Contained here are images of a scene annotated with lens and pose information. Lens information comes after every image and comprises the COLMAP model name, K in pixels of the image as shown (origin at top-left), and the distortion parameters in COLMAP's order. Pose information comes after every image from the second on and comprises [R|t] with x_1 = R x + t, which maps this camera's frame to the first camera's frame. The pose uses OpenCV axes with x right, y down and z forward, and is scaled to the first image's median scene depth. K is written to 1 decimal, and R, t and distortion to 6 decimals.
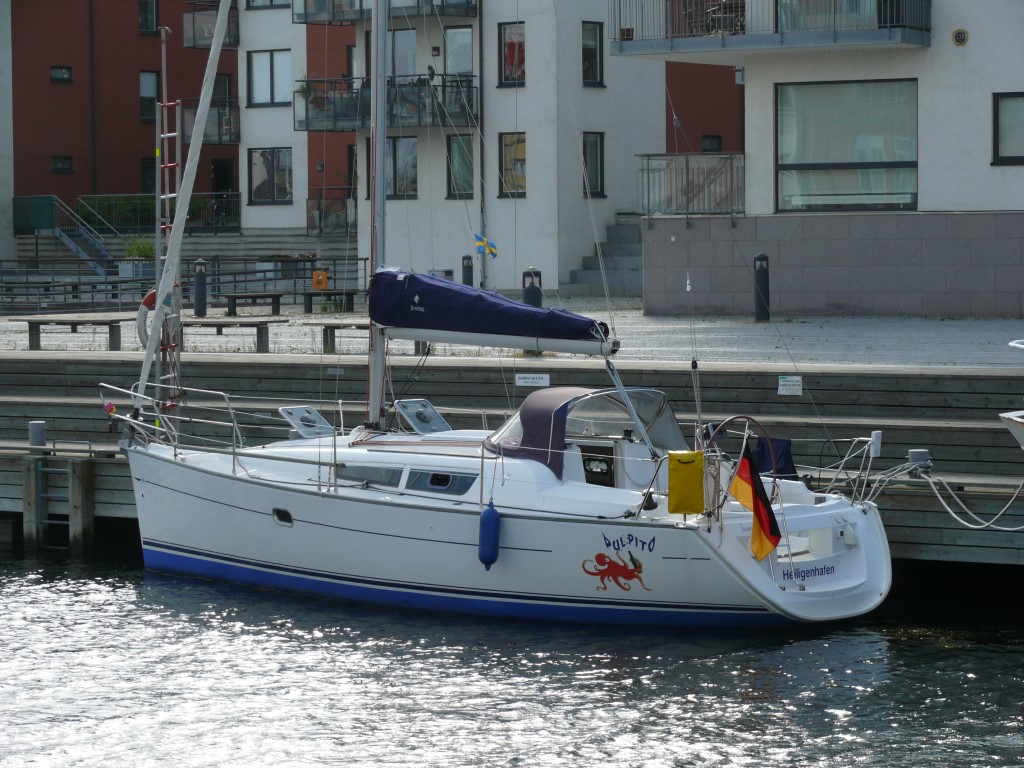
lens RADIAL K [[3604.2, 0, 512.0], [0, 3604.2, 384.0], [0, 0, 1]] dist [0.178063, 0.480522]
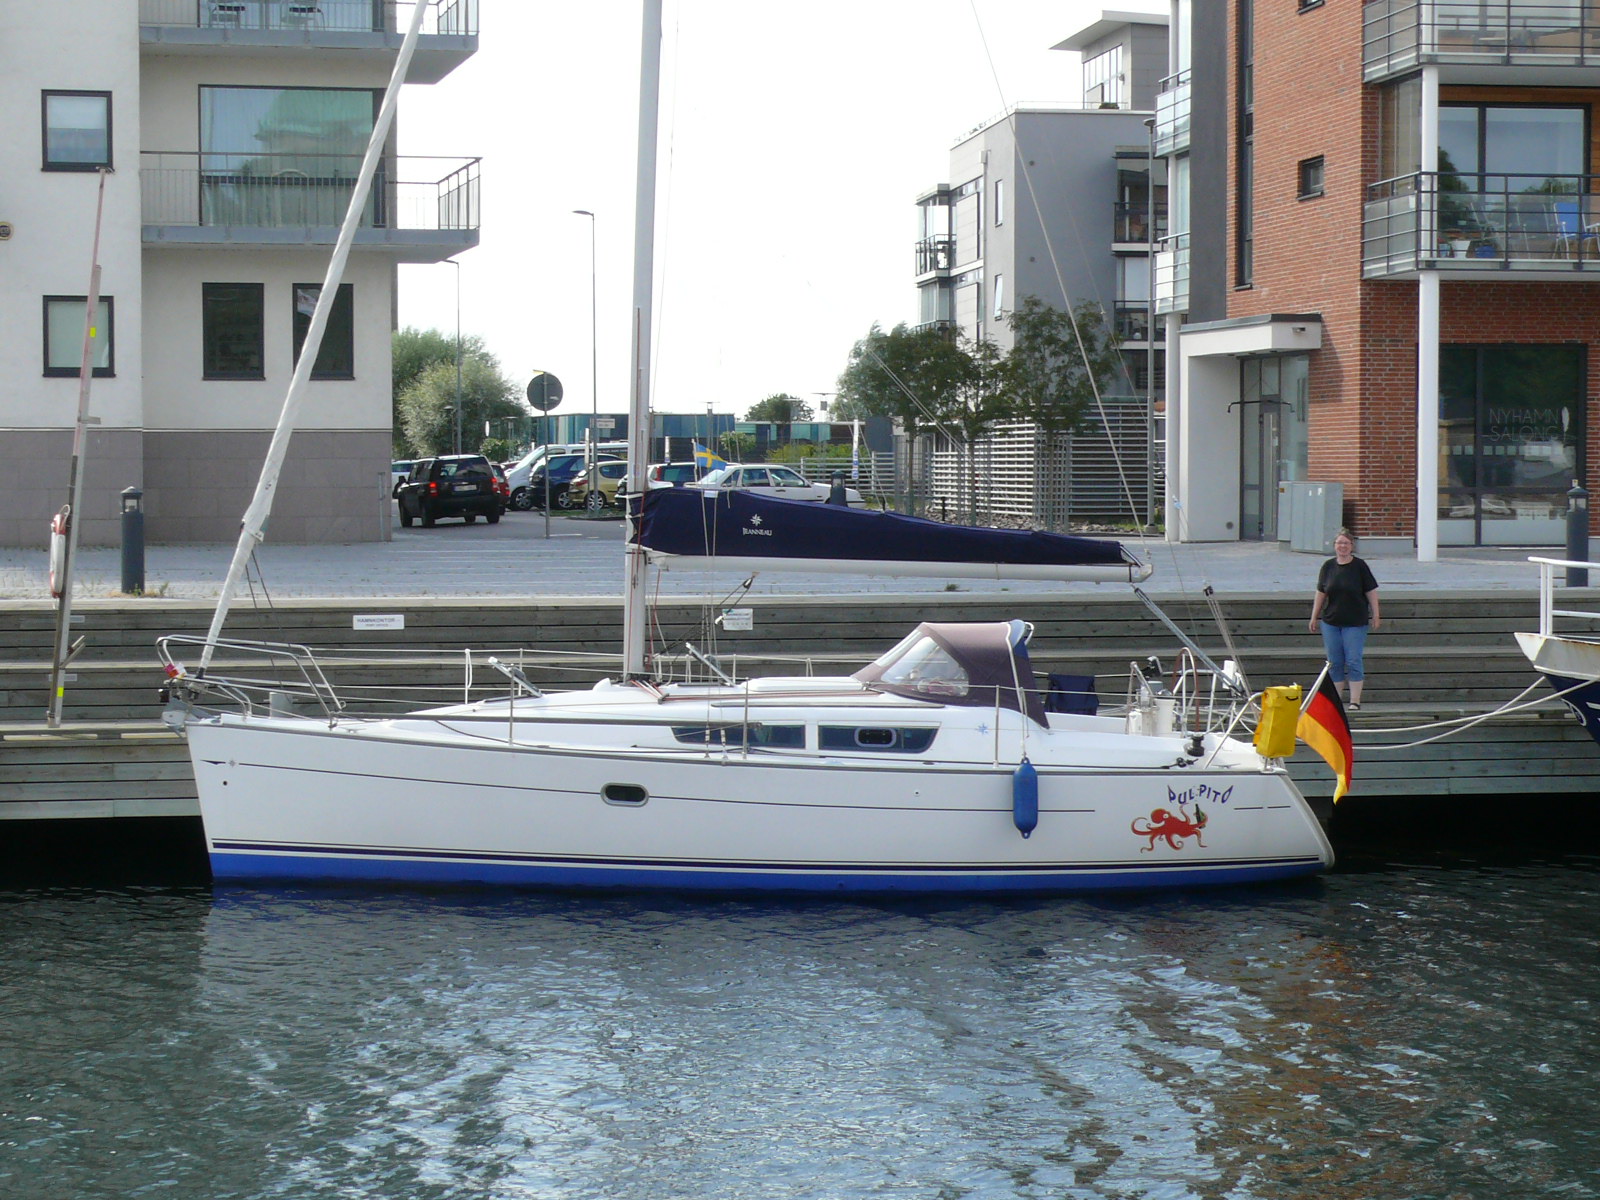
lens RADIAL K [[3503.0, 0, 800.0], [0, 3503.0, 600.0], [0, 0, 1]] dist [0.296750, -0.627724]
pose [[0.702535, -0.020975, 0.711340, -0.589146], [0.024009, 0.999695, 0.005767, -0.010009], [-0.711244, 0.013027, 0.702825, 0.419858]]
